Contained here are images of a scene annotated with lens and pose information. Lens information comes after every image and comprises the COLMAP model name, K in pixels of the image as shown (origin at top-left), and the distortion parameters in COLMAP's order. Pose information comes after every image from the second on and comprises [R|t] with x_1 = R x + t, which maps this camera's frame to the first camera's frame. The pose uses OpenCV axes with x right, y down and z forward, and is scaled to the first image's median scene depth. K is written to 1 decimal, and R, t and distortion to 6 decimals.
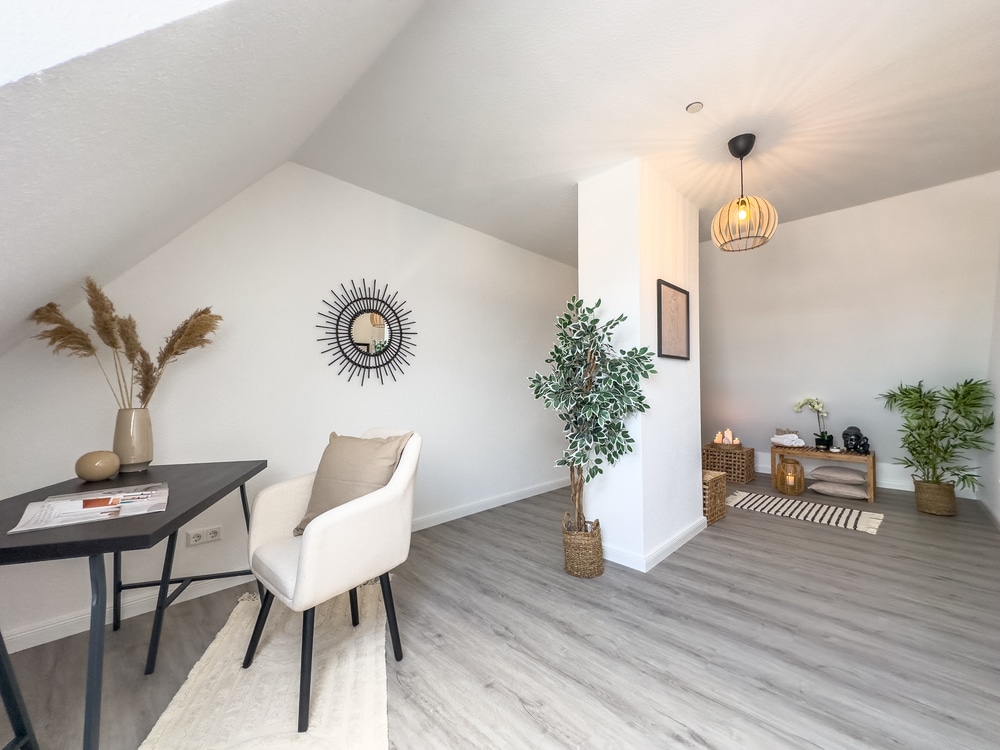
lens RADIAL K [[399.1, 0, 499.5], [0, 399.1, 375.2], [0, 0, 1]] dist [-0.002213, 0.000984]
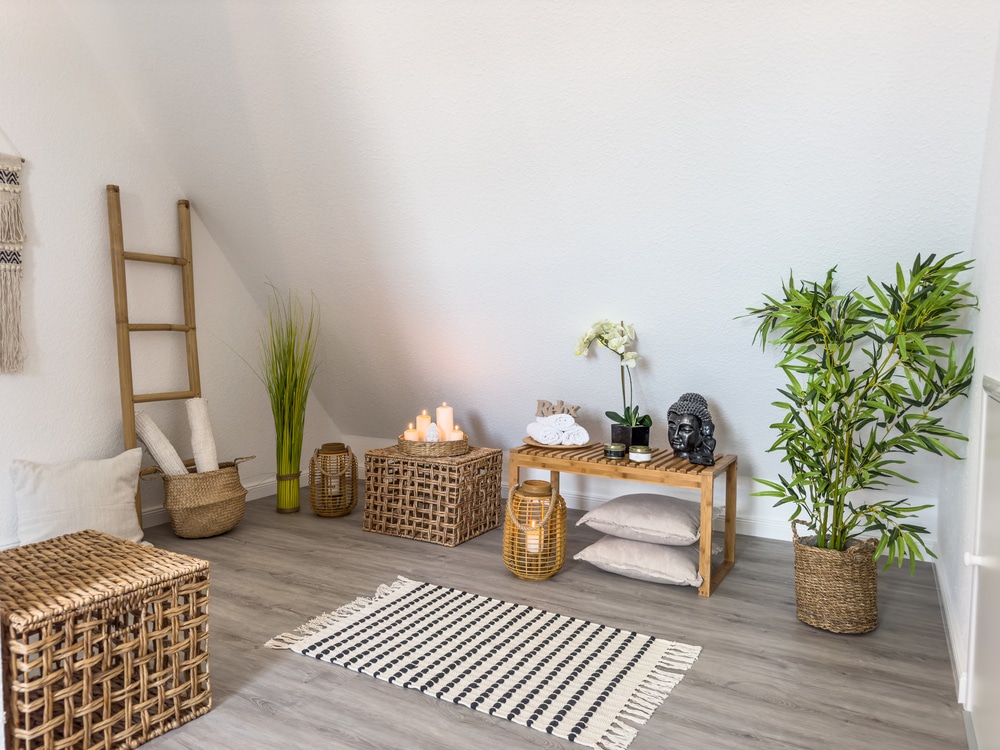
lens RADIAL K [[692.4, 0, 494.3], [0, 692.4, 368.8], [0, 0, 1]] dist [0.080753, -0.124876]
pose [[0.966462, -0.005034, 0.256760, 0.607337], [-0.018983, 0.995672, 0.090973, 0.054882], [-0.256107, -0.092796, 0.962184, 0.462981]]
